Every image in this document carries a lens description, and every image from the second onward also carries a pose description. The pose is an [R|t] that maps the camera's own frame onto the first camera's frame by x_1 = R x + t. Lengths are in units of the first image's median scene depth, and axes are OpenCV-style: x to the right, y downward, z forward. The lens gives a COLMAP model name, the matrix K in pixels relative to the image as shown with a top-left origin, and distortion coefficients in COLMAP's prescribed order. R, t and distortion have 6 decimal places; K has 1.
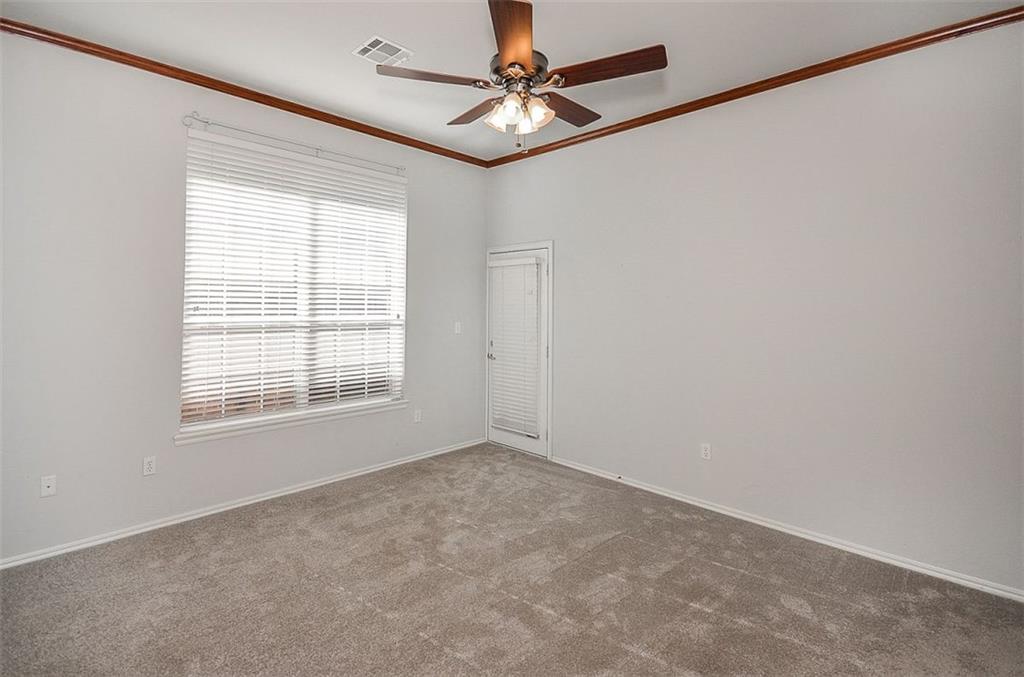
lens RADIAL K [[480.2, 0, 581.9], [0, 480.2, 300.8], [0, 0, 1]] dist [0.000724, 0.000142]
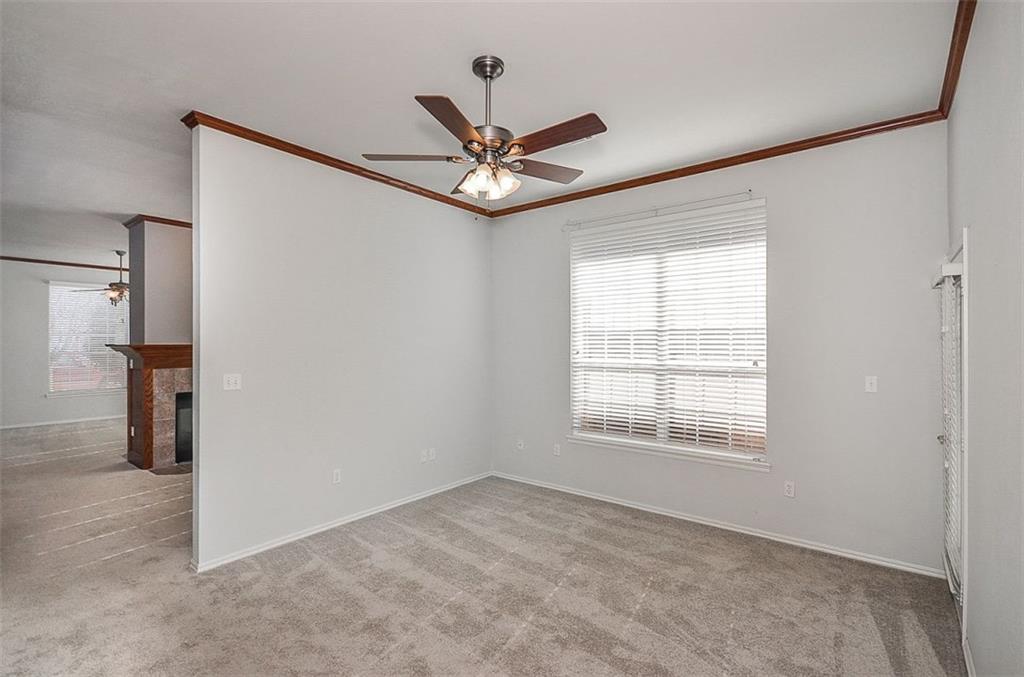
lens RADIAL K [[476.0, 0, 511.7], [0, 476.0, 350.3], [0, 0, 1]] dist [-0.001536, -0.000222]
pose [[0.022391, -0.006016, -0.999731, 0.530952], [0.005506, 0.999967, -0.005894, 0.013878], [0.999734, -0.005373, 0.022423, 0.632448]]
